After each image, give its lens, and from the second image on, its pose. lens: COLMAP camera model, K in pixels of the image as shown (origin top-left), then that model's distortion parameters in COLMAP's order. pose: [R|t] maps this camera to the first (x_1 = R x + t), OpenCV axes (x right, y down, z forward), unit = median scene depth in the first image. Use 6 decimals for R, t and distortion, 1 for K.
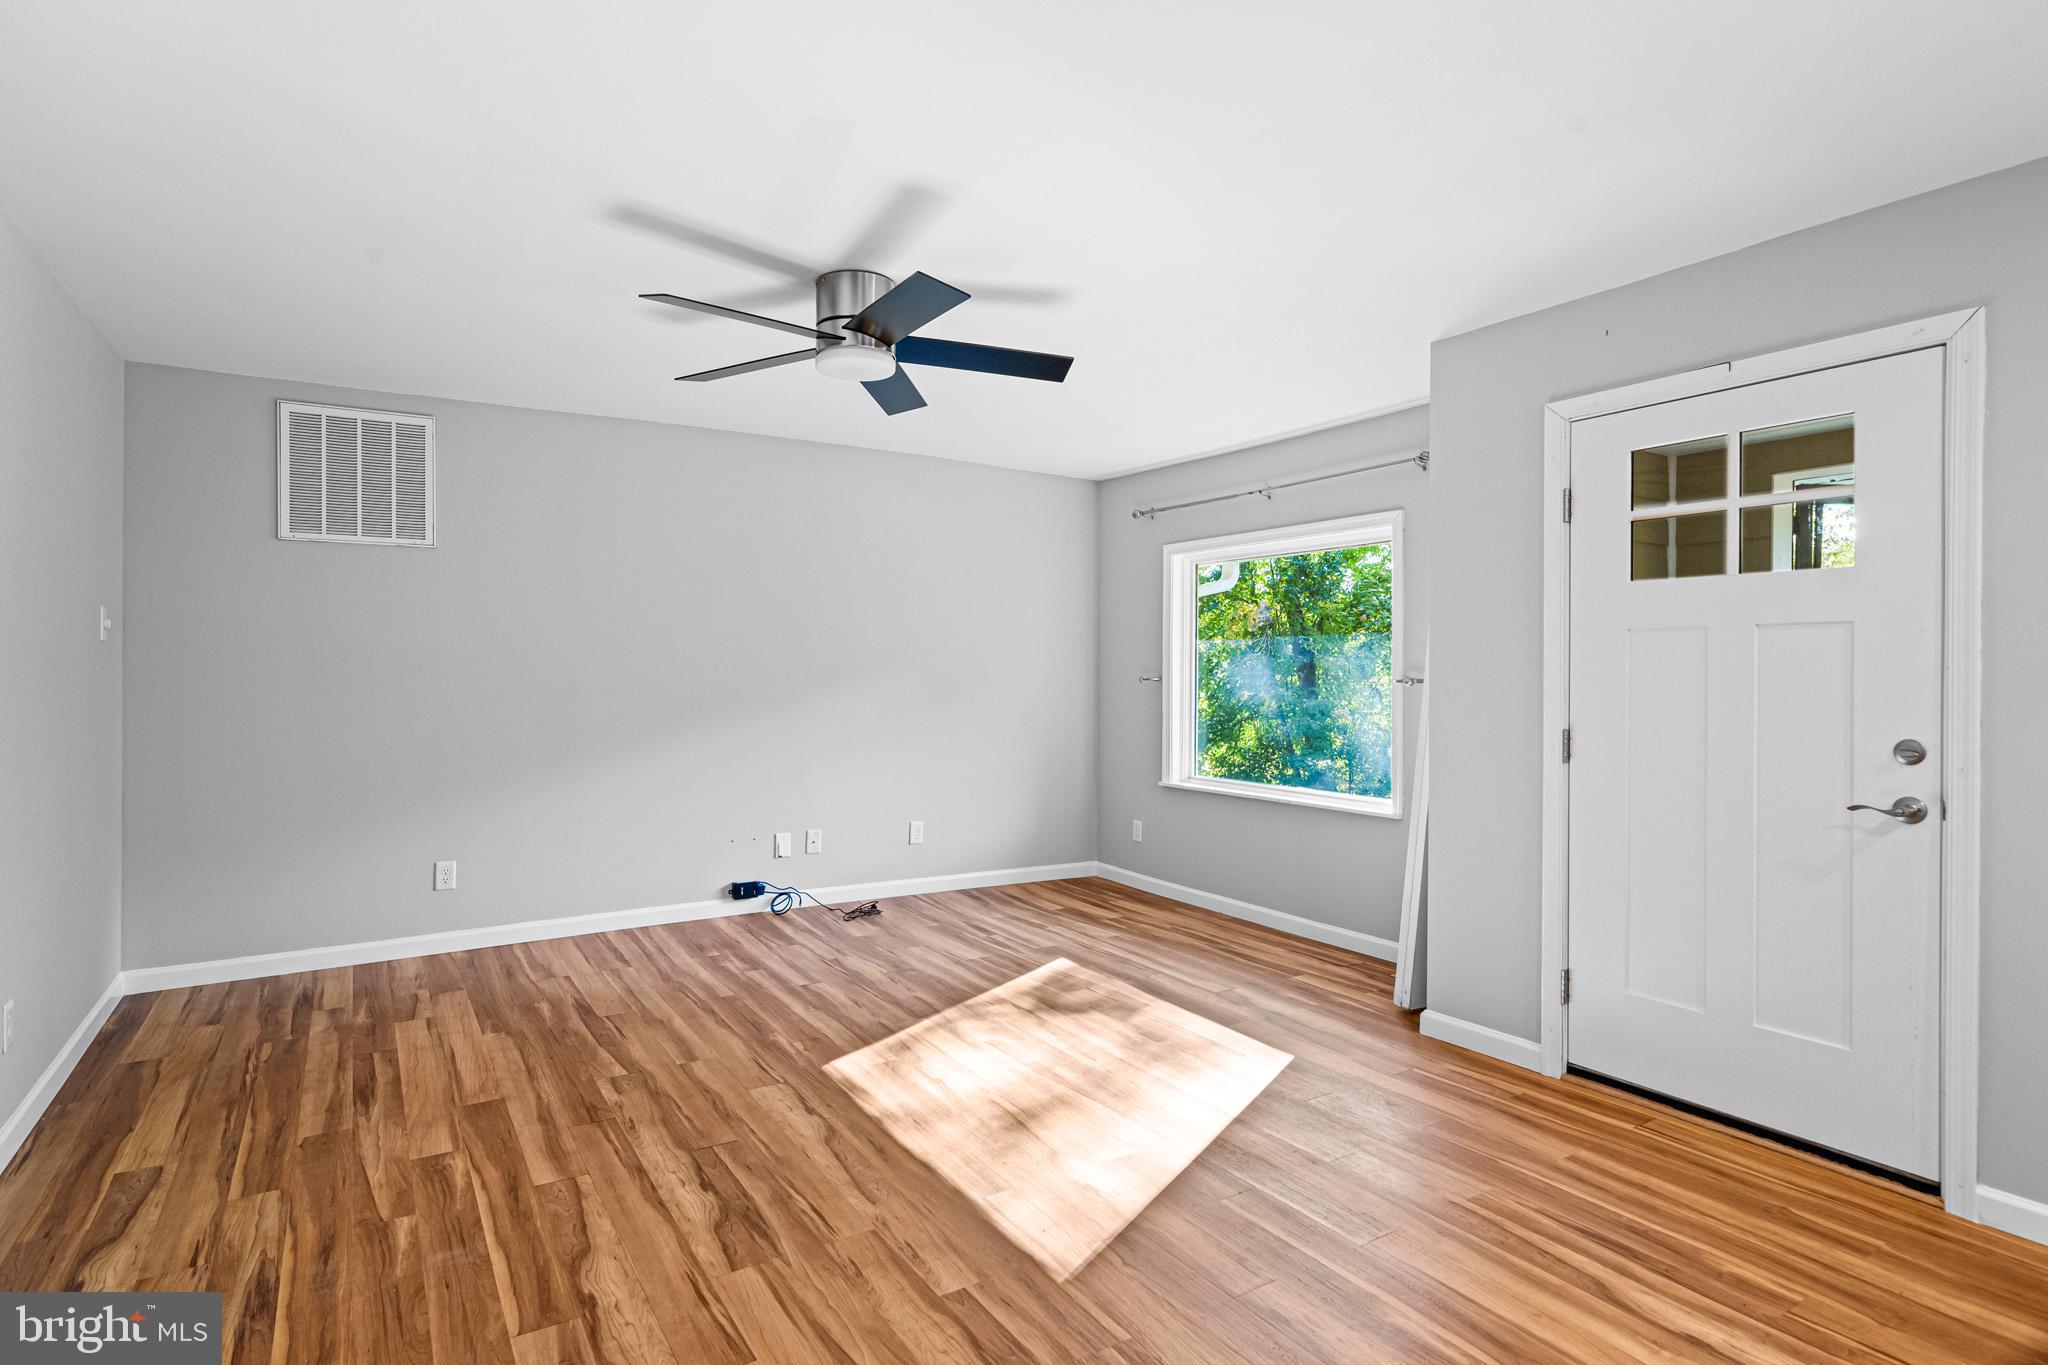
lens RADIAL K [[1049.3, 0, 990.1], [0, 1049.3, 677.1], [0, 0, 1]] dist [0.011378, -0.000334]
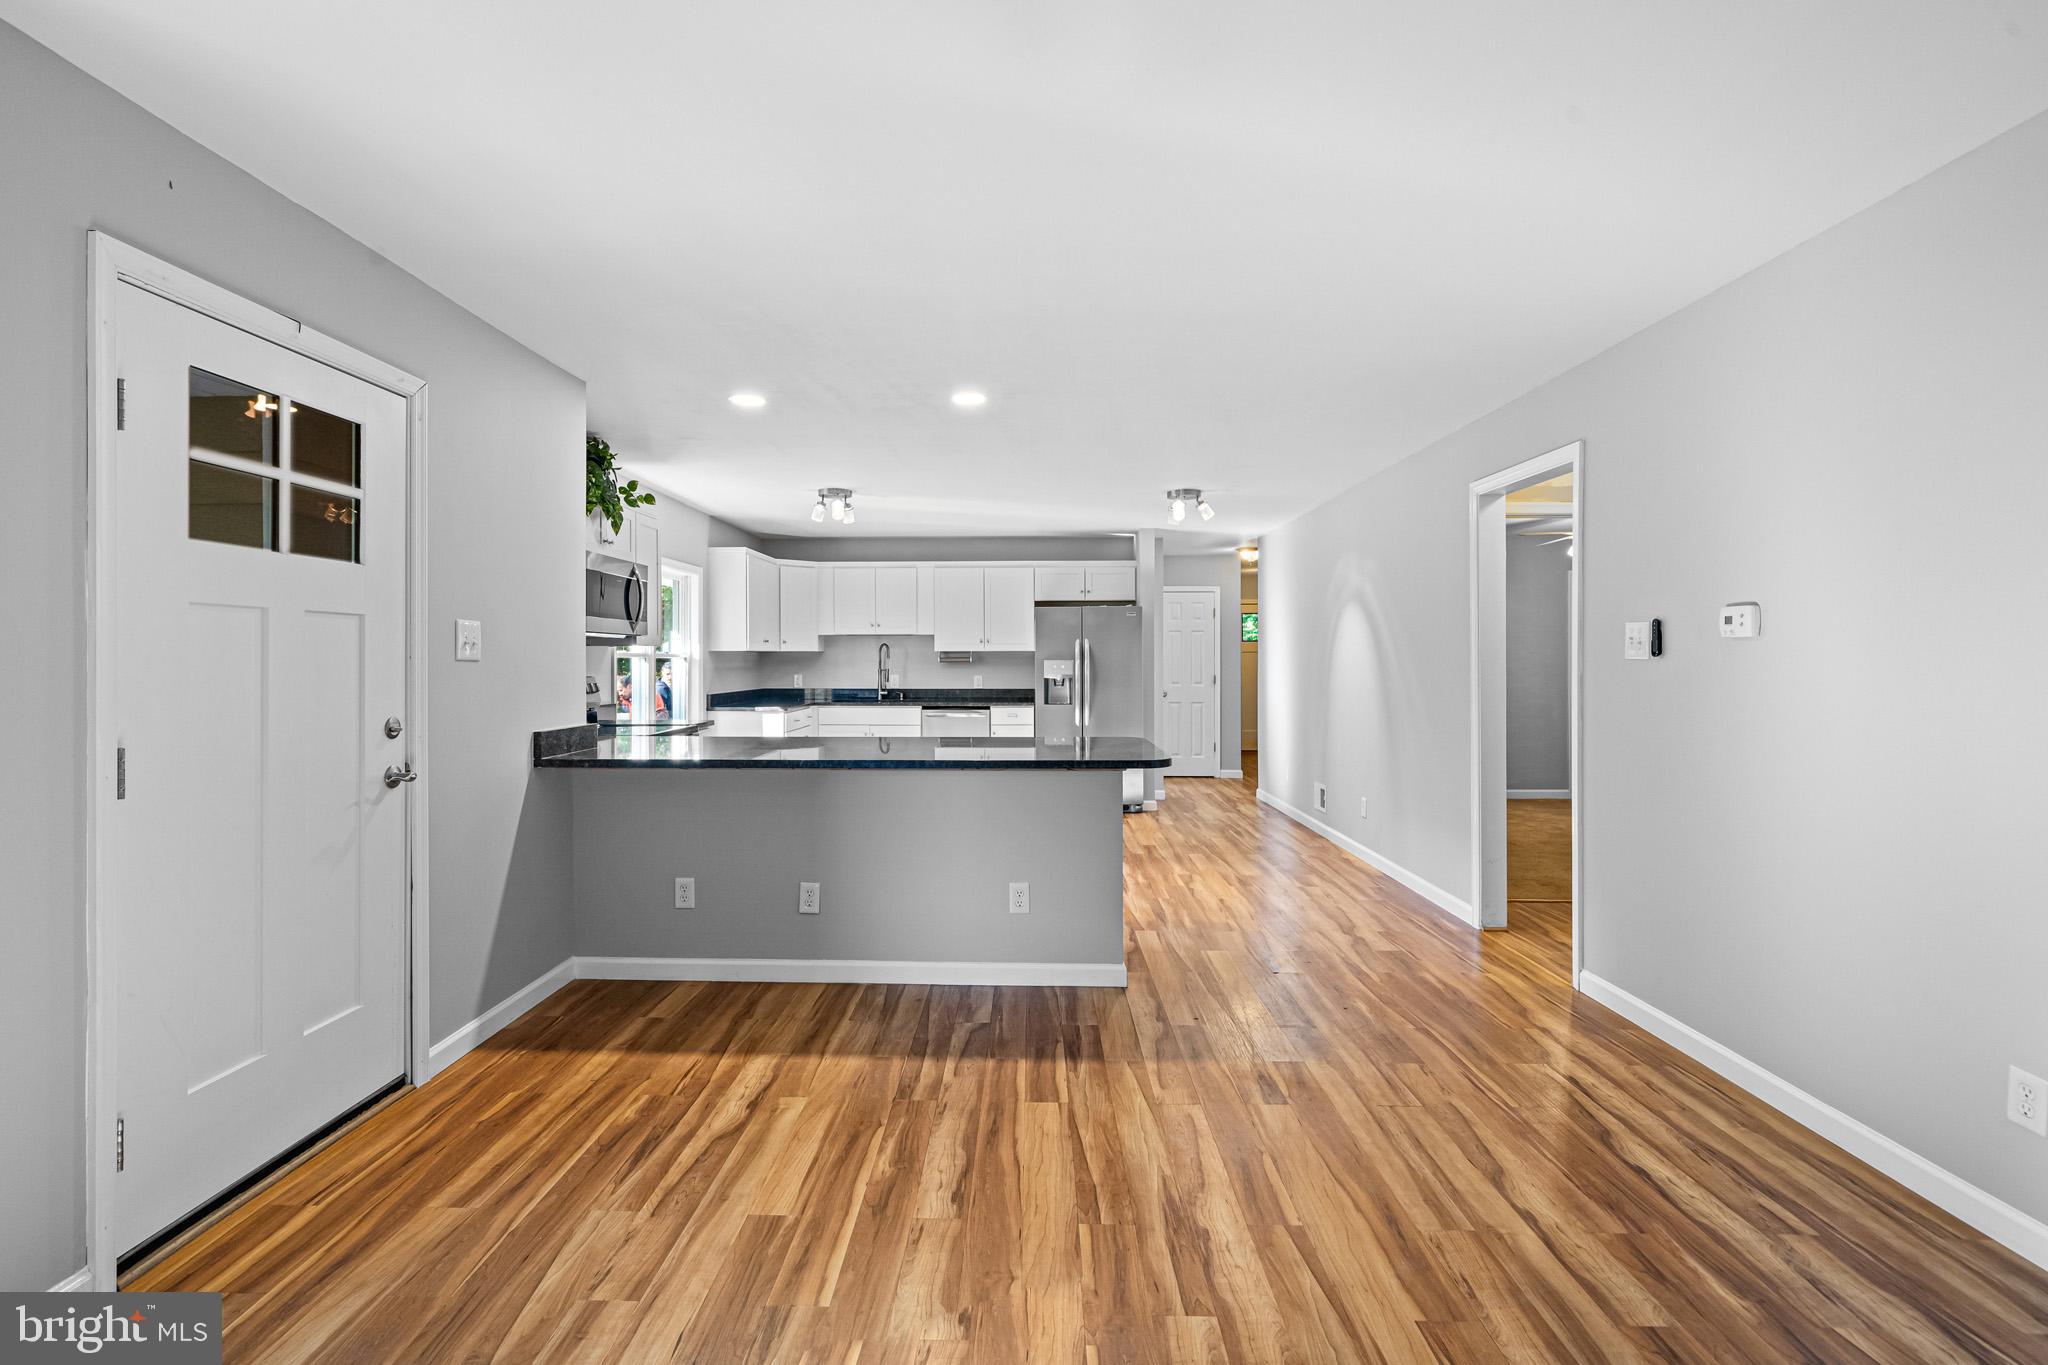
lens RADIAL K [[948.6, 0, 1017.9], [0, 948.6, 662.3], [0, 0, 1]] dist [-0.001656, 0.001425]
pose [[-0.841688, -0.003258, 0.539955, -0.262287], [-0.001082, 0.999990, 0.004347, -0.007962], [-0.539964, 0.003074, -0.841683, 1.325687]]
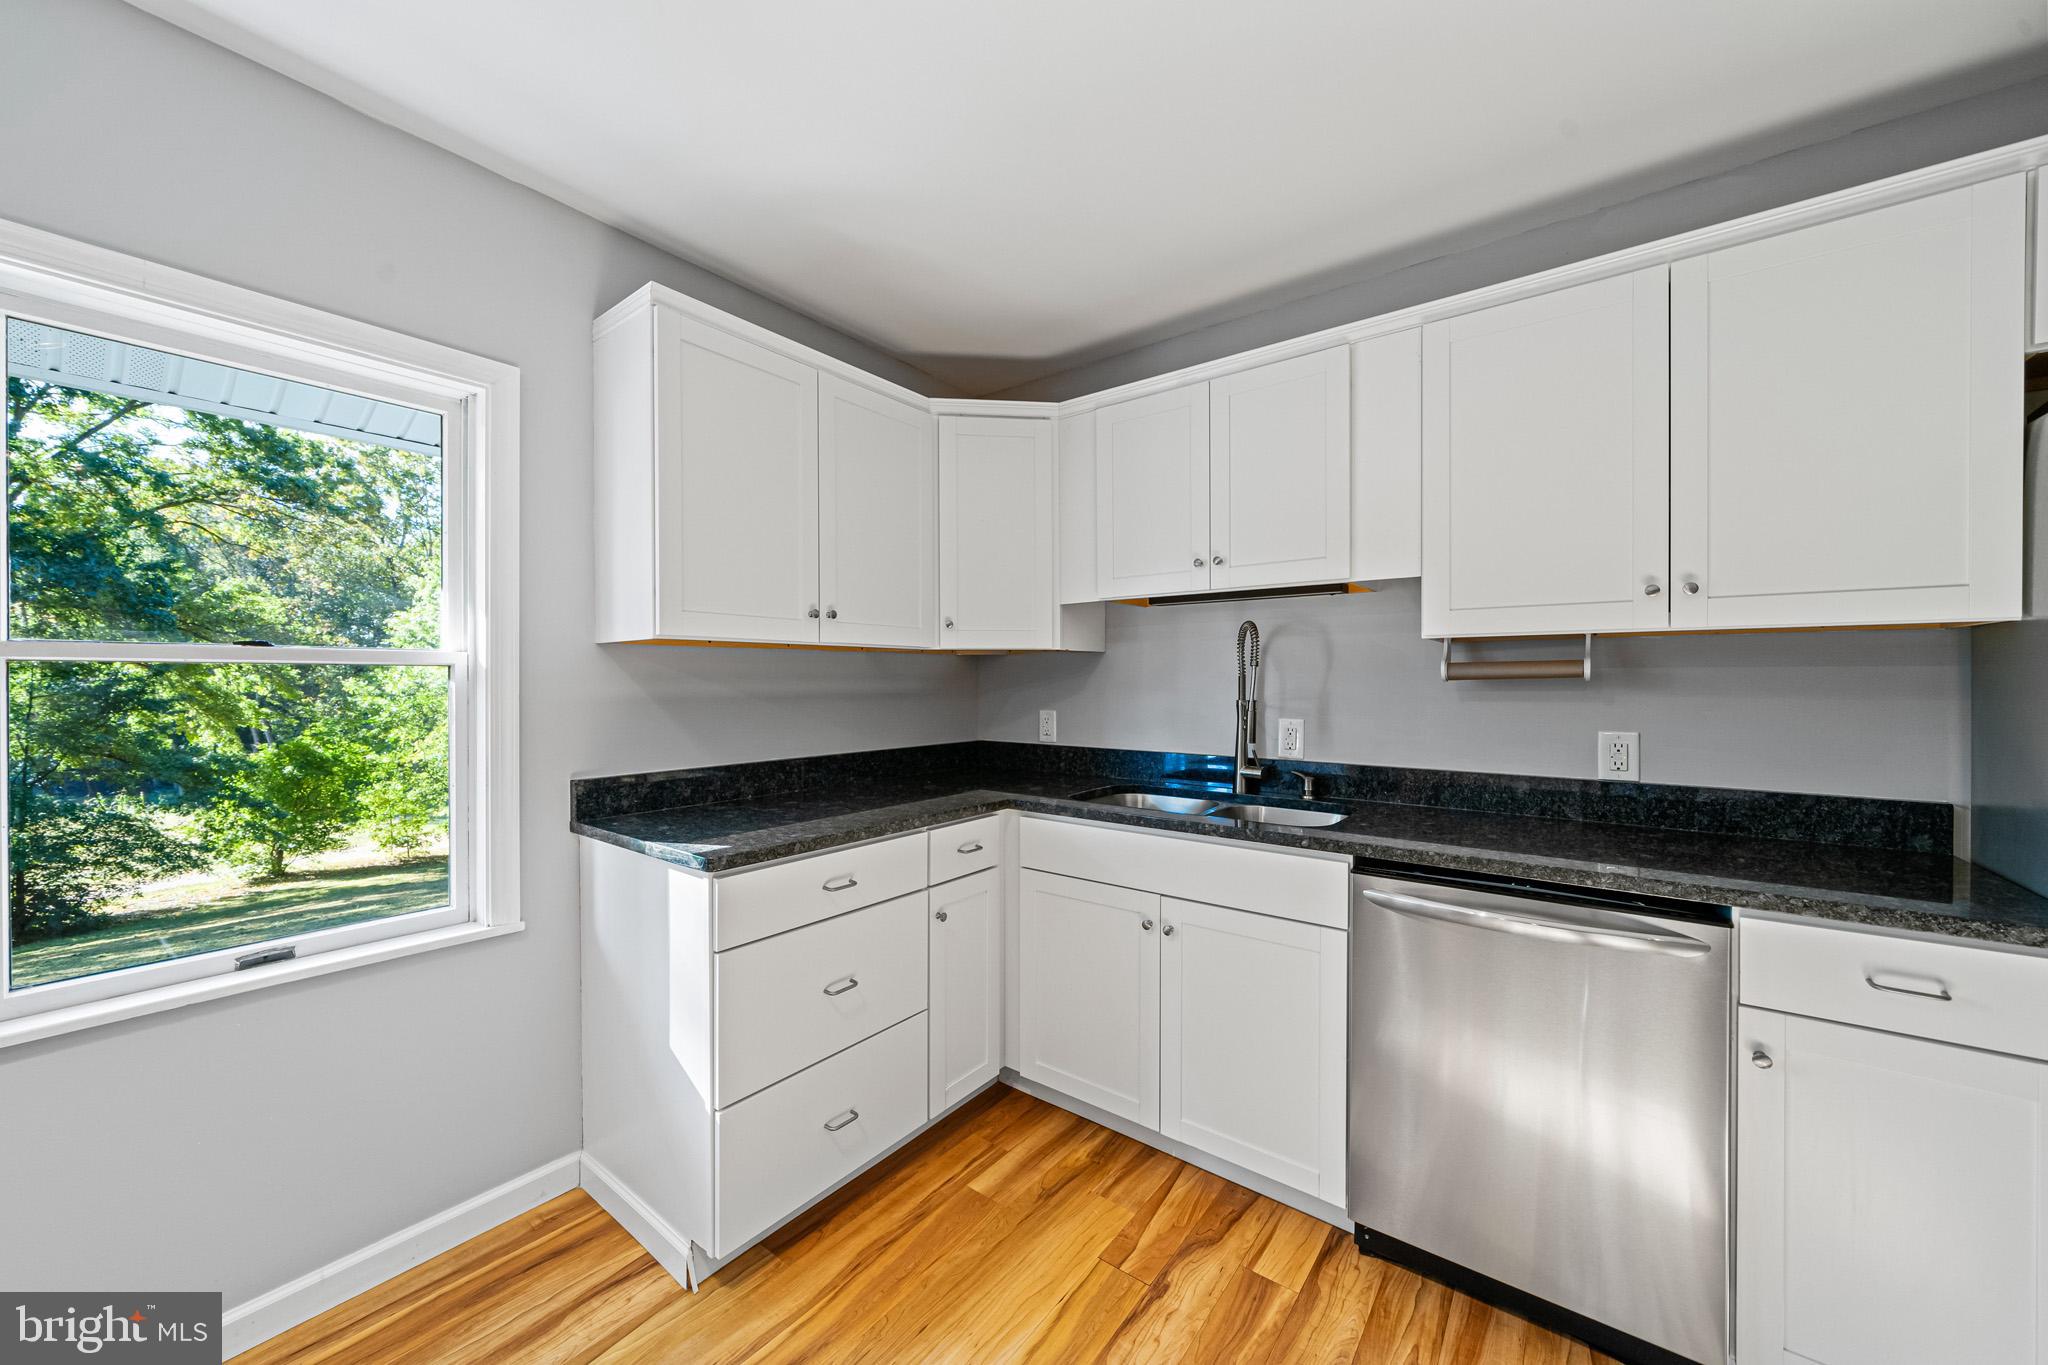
lens RADIAL K [[742.6, 0, 1009.6], [0, 742.6, 680.2], [0, 0, 1]] dist [-0.009065, -0.000201]
pose [[-0.339930, -0.004252, 0.940441, 1.110345], [0.000534, 0.999989, 0.004714, 0.003467], [-0.940450, 0.002105, -0.339924, -0.517733]]
